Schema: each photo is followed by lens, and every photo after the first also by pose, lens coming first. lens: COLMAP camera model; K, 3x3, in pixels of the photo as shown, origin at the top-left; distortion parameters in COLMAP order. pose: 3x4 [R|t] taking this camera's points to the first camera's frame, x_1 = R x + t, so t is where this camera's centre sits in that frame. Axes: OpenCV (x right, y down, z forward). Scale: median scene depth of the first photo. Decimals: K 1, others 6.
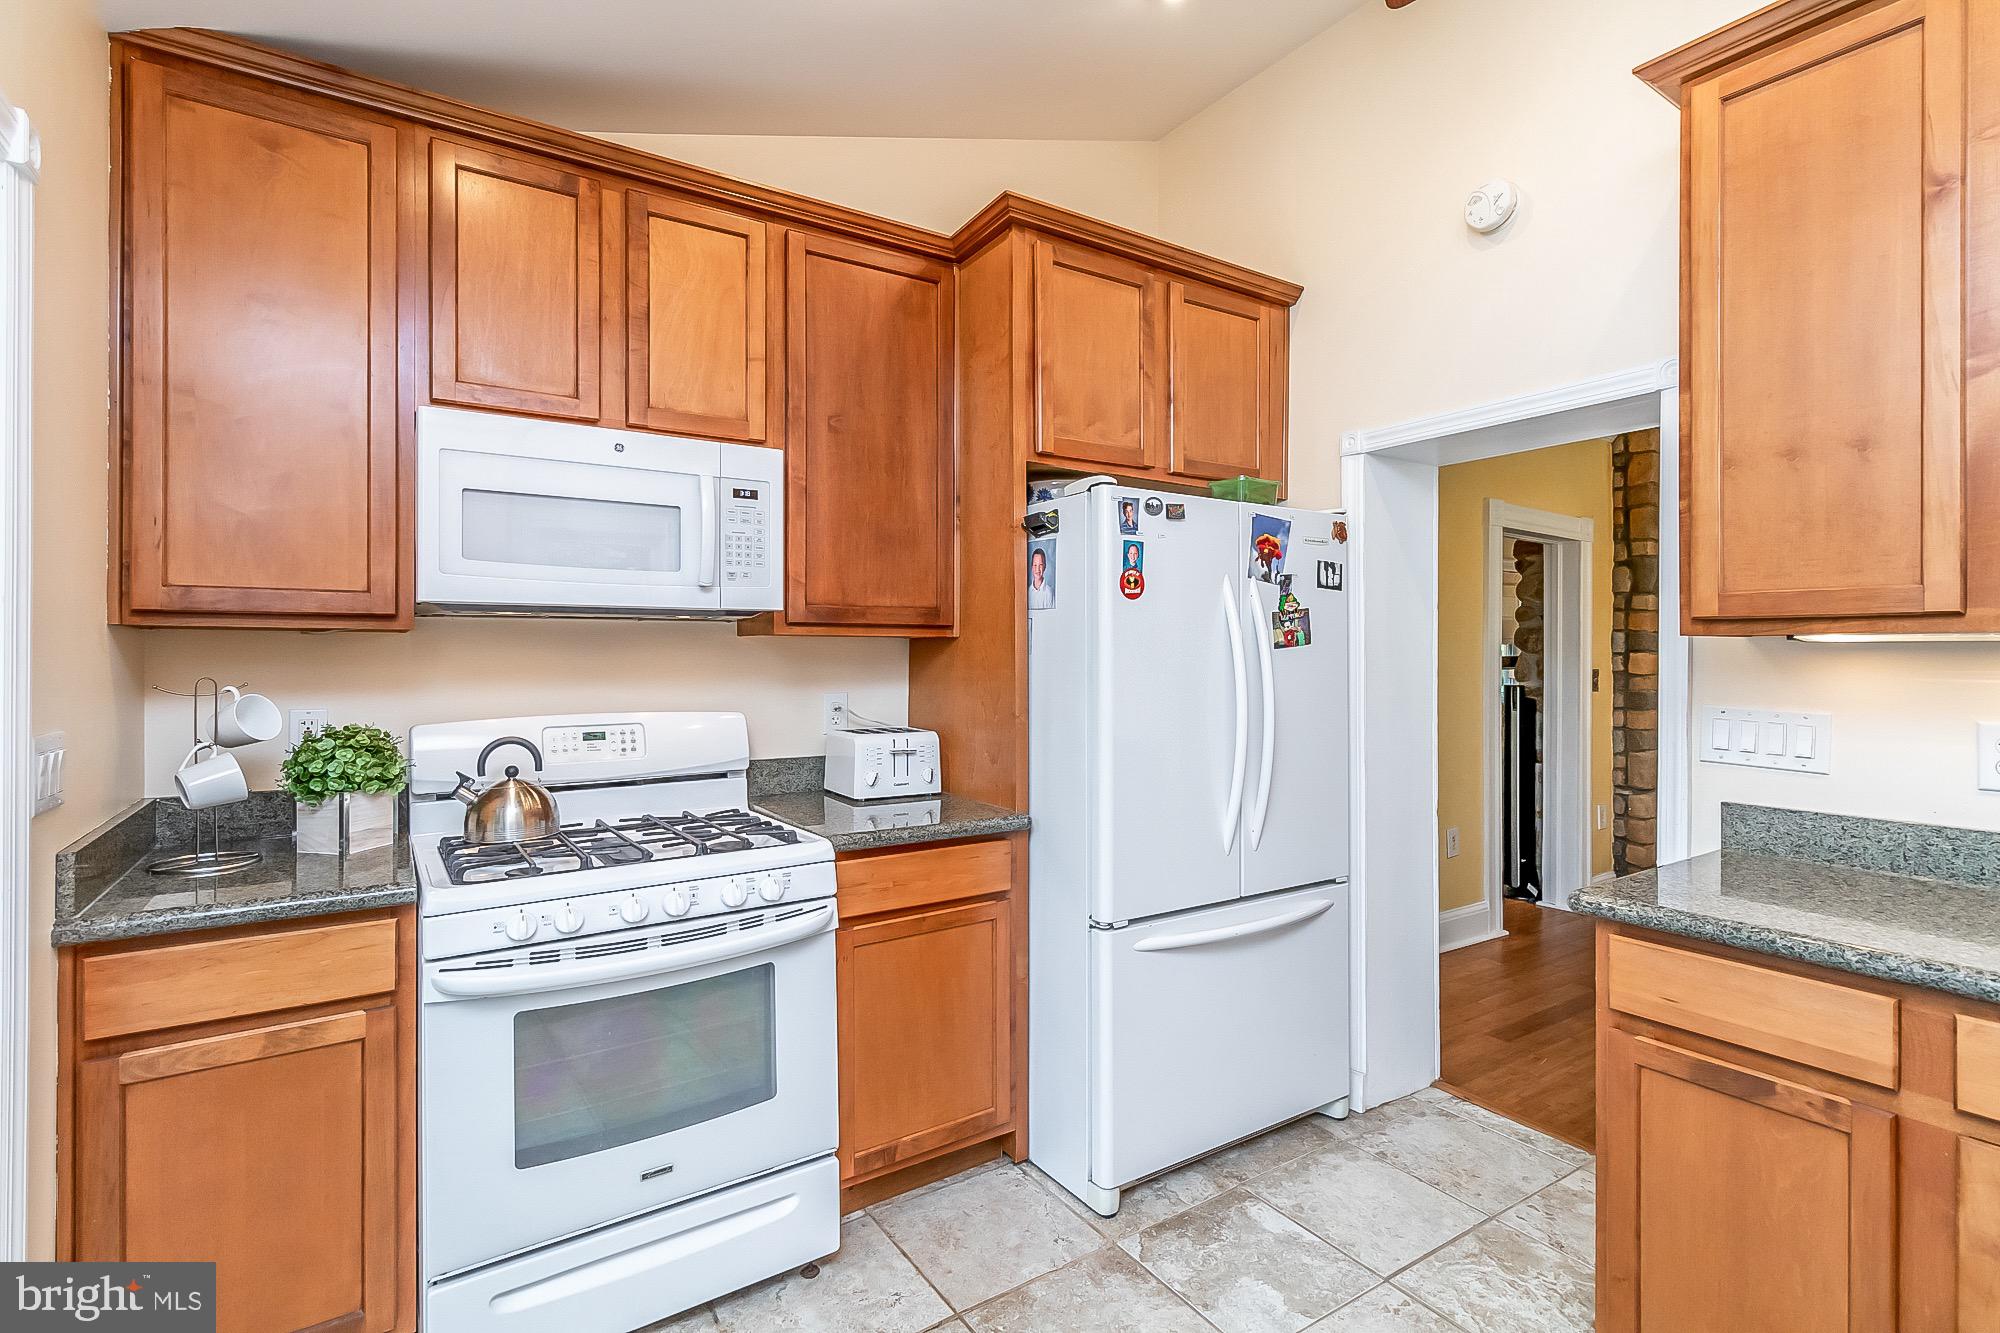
lens RADIAL K [[939.7, 0, 1007.3], [0, 939.7, 648.6], [0, 0, 1]] dist [0.001831, 0.001996]
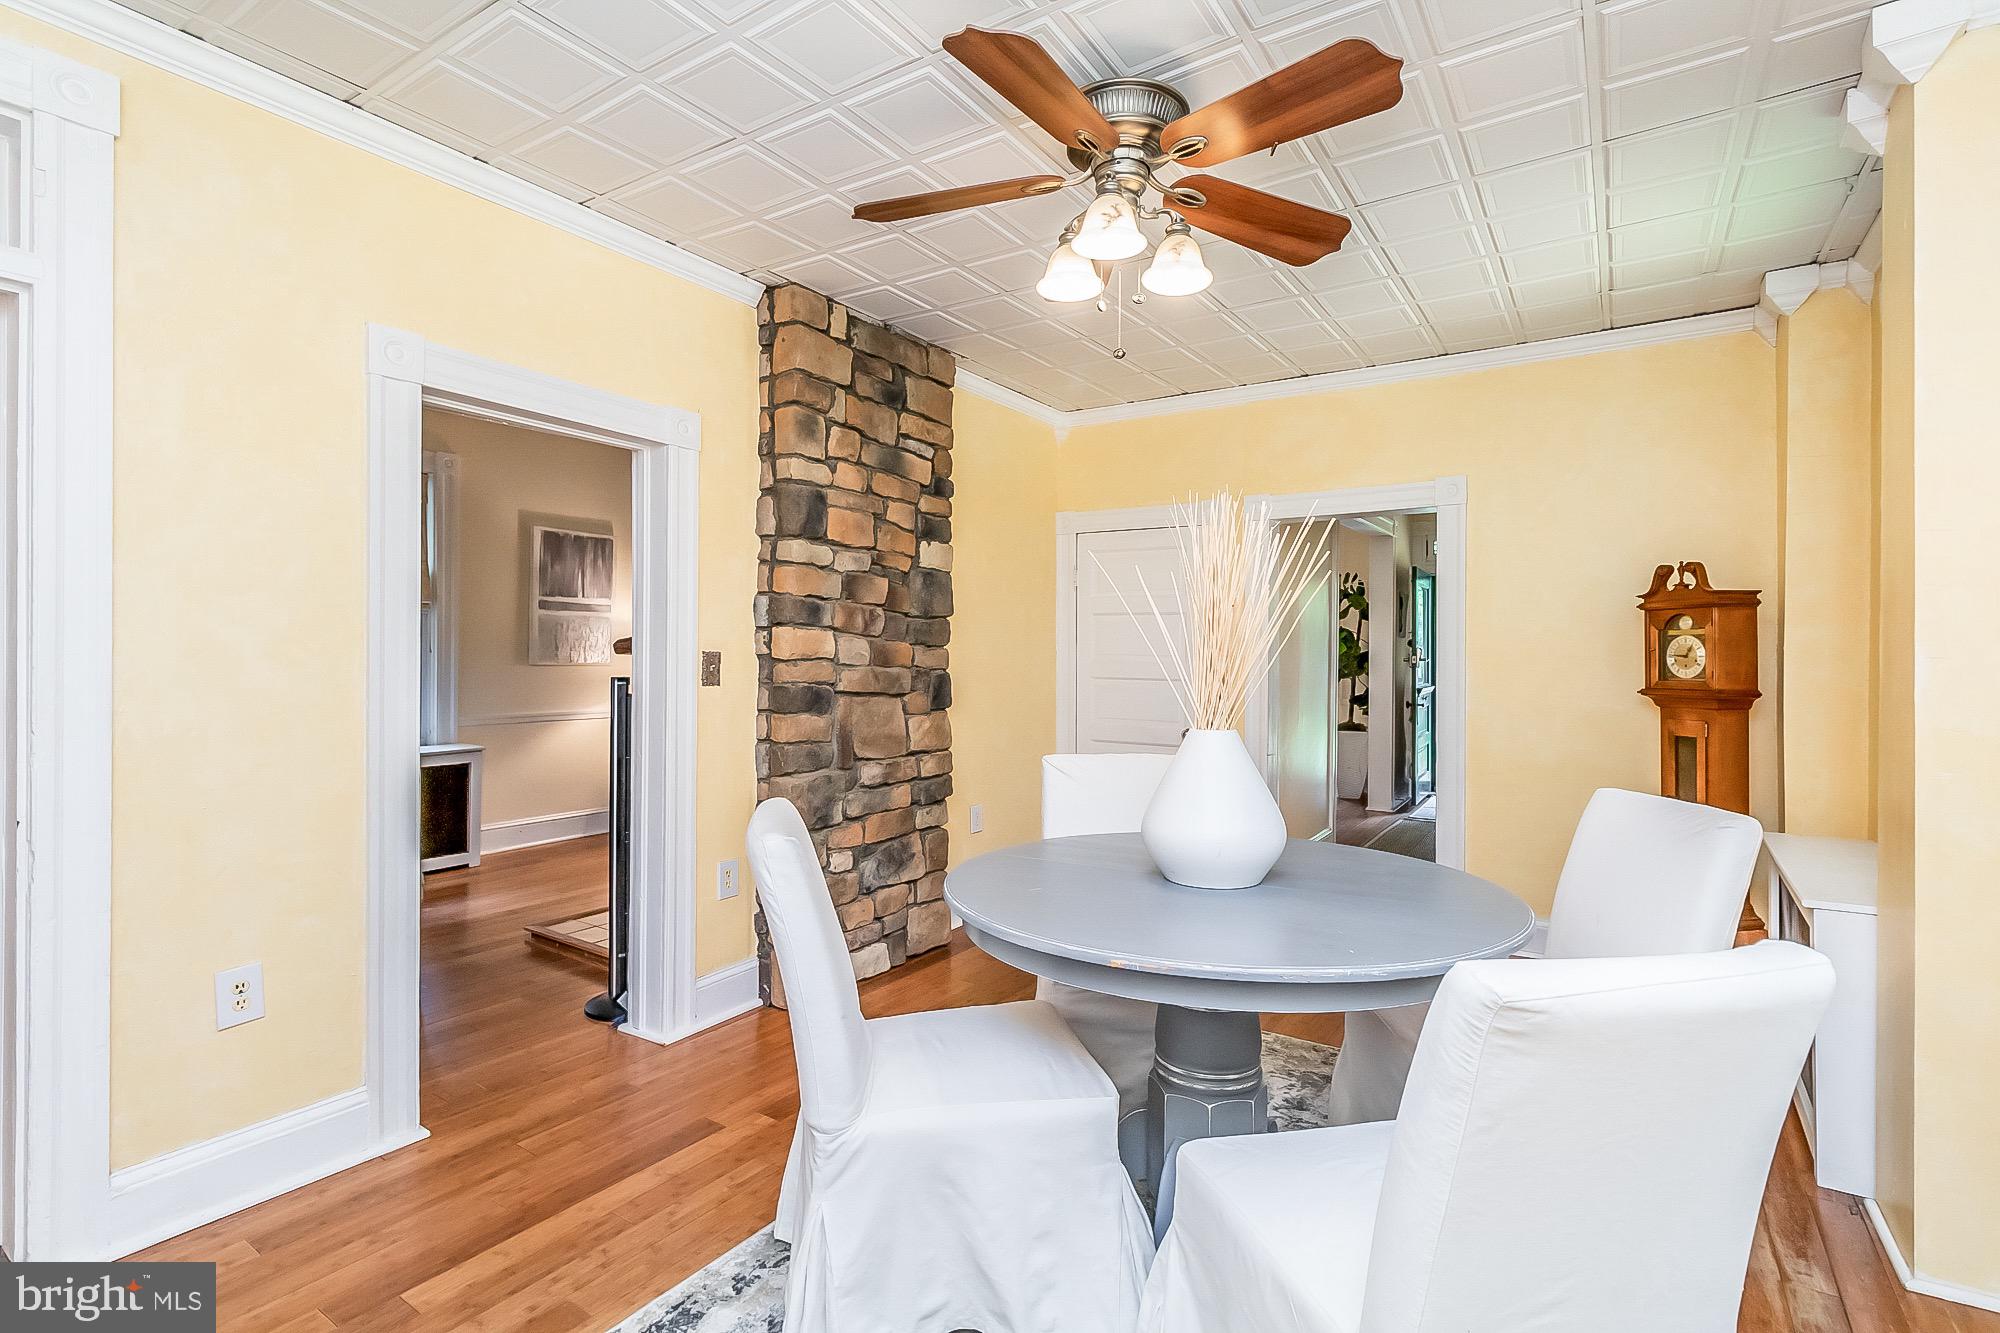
lens RADIAL K [[939.7, 0, 1002.0], [0, 939.7, 656.2], [0, 0, 1]] dist [0.001831, 0.001996]
pose [[0.921592, 0.000600, 0.388160, 0.547291], [-0.007600, 0.999835, 0.016499, 0.013042], [-0.388086, -0.018156, 0.921444, 0.323722]]
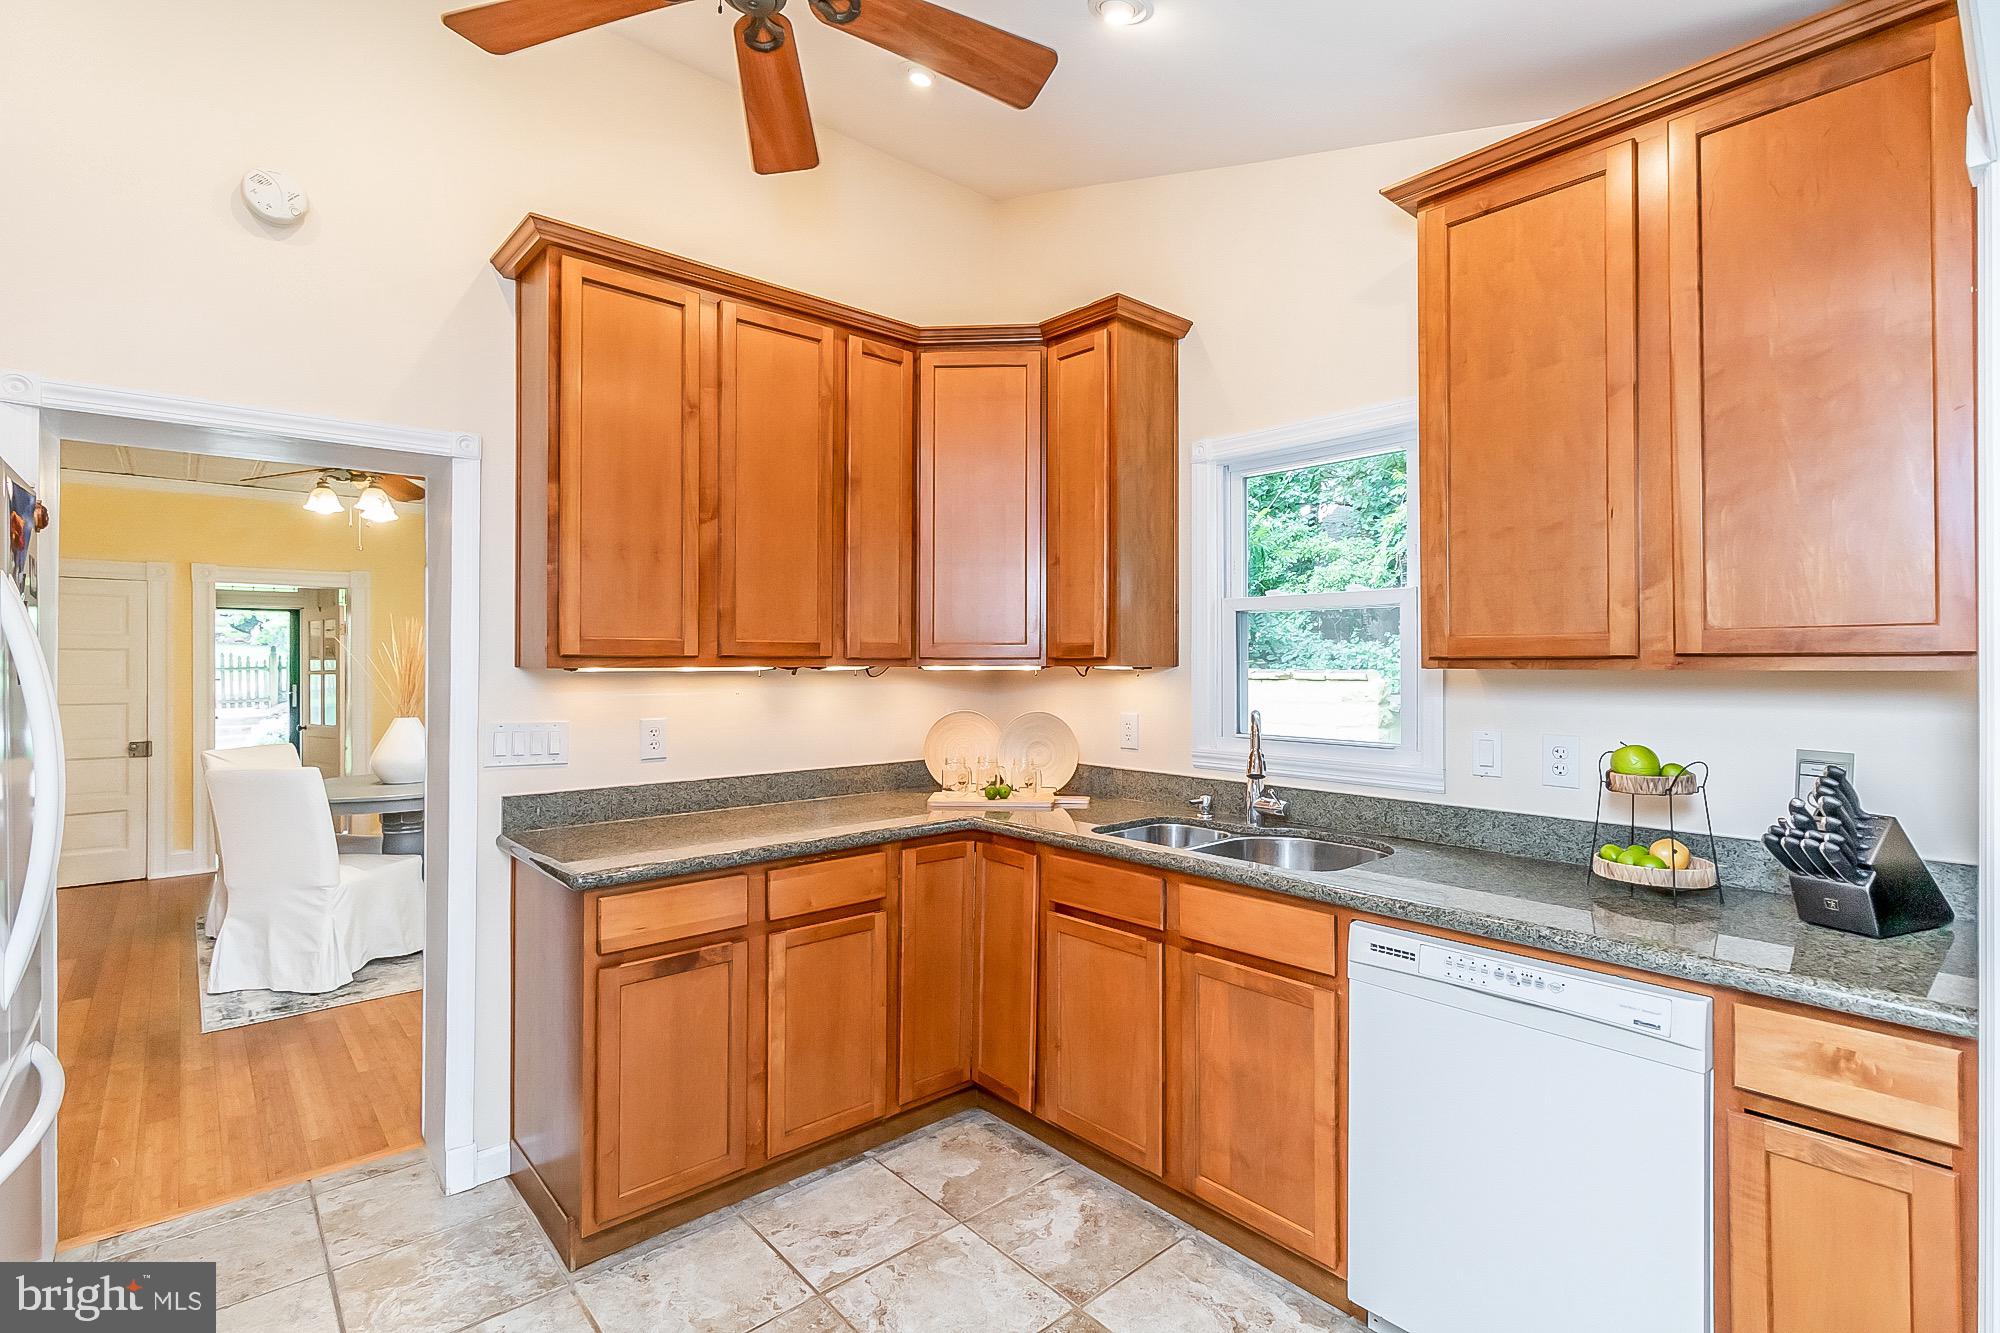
lens RADIAL K [[939.7, 0, 1003.4], [0, 939.7, 657.8], [0, 0, 1]] dist [0.001831, 0.001996]
pose [[-0.139160, 0.000193, 0.990270, -0.567875], [-0.005458, 0.999985, -0.000962, -0.026869], [-0.990255, -0.005539, -0.139157, 0.483857]]
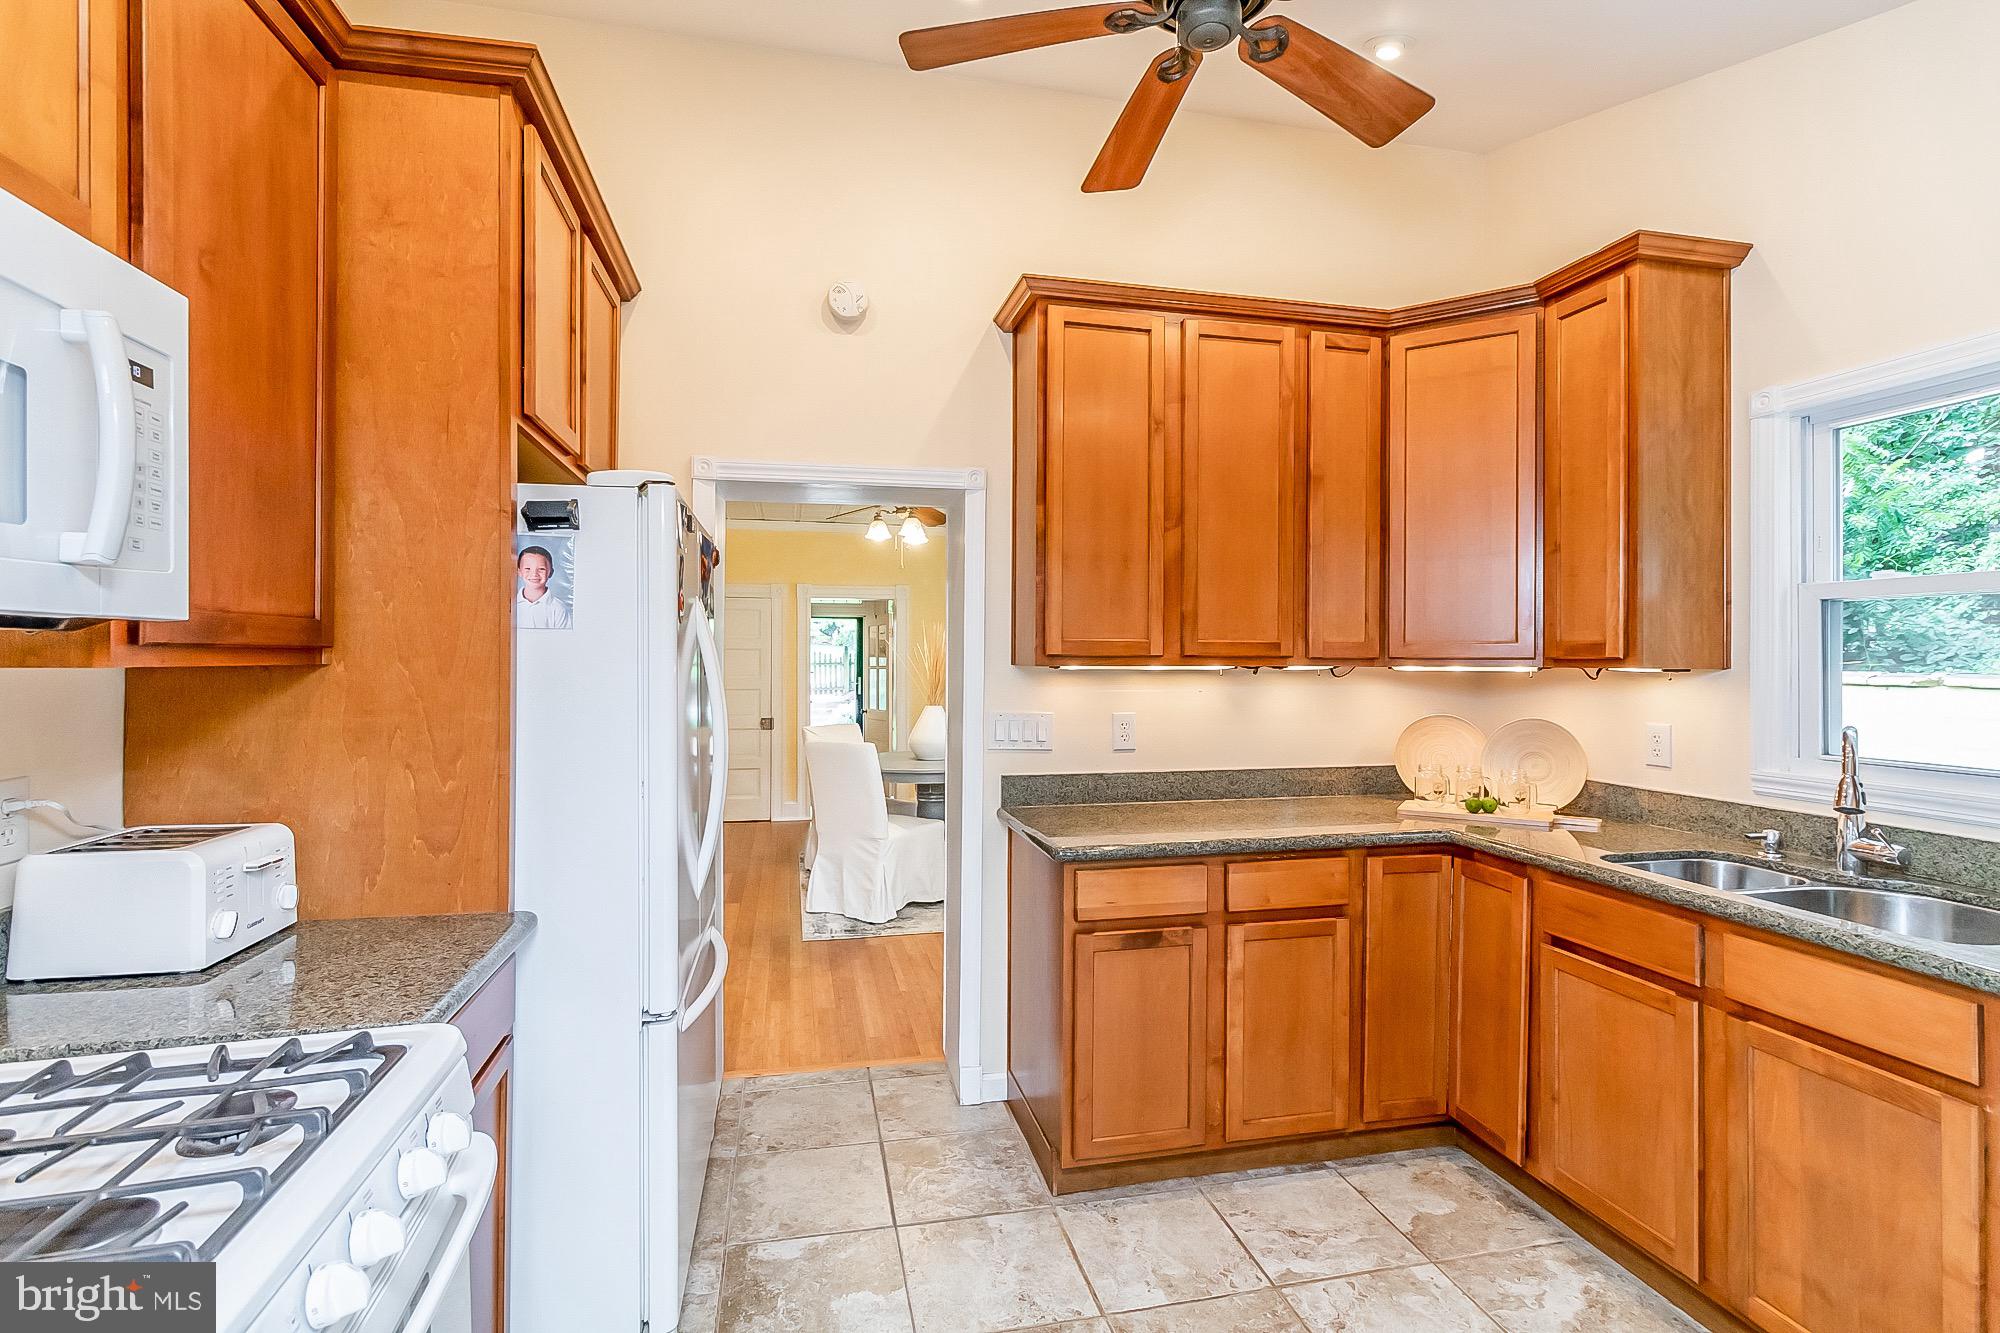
lens RADIAL K [[939.7, 0, 998.0], [0, 939.7, 652.6], [0, 0, 1]] dist [0.001831, 0.001996]
pose [[0.352611, 0.003452, 0.935764, -0.605956], [-0.007063, 0.999975, -0.001027, -0.029308], [-0.935743, -0.006247, 0.352627, 0.460437]]
